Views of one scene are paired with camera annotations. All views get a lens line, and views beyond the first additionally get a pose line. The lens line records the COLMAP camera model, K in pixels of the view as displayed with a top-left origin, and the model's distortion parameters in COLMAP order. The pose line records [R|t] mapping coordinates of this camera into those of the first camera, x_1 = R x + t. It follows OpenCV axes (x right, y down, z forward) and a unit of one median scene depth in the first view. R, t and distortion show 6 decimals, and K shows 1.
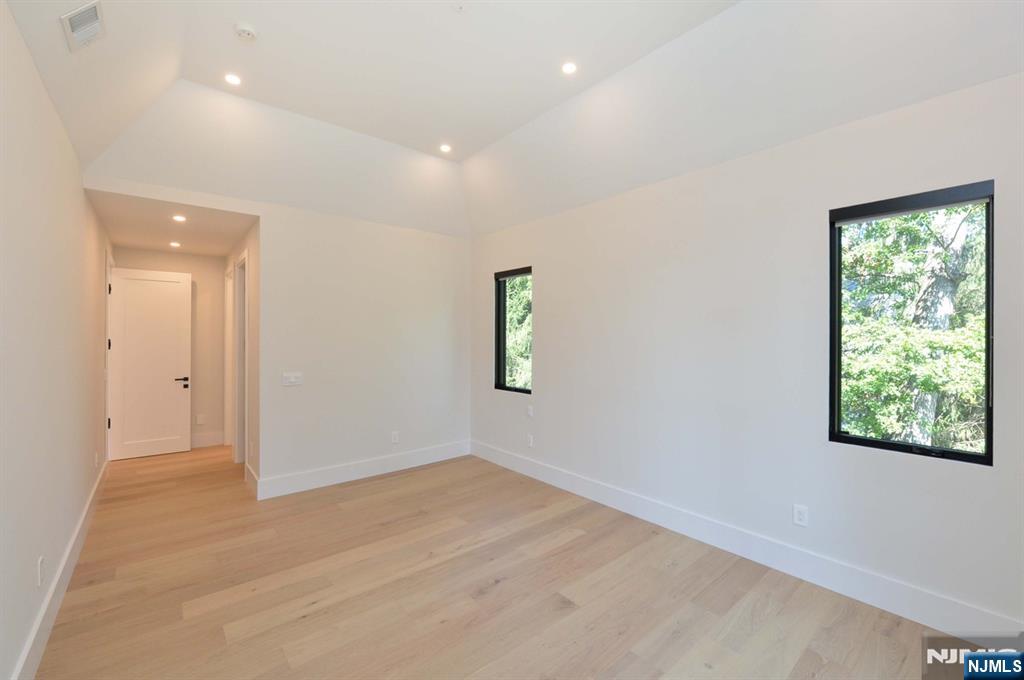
lens RADIAL K [[434.5, 0, 513.6], [0, 434.5, 349.2], [0, 0, 1]] dist [-0.007552, 0.000289]
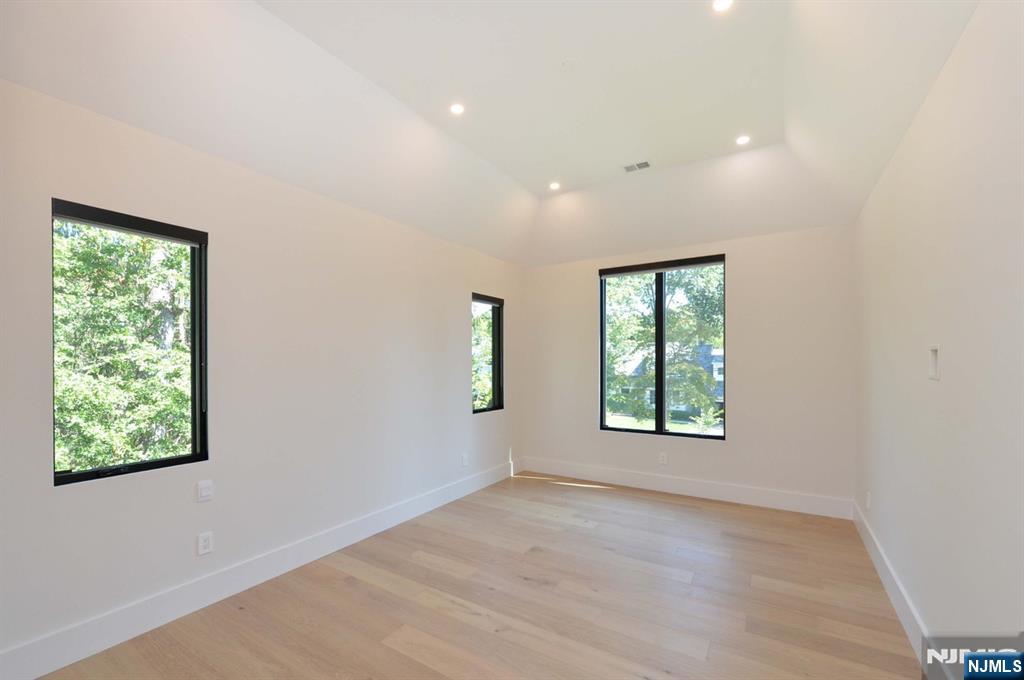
lens RADIAL K [[434.5, 0, 513.6], [0, 434.5, 349.2], [0, 0, 1]] dist [-0.007552, 0.000289]
pose [[-0.332752, 0.027869, 0.942603, -0.879036], [0.032622, 0.999305, -0.018029, -0.022633], [-0.942450, 0.024751, -0.333429, 1.122980]]
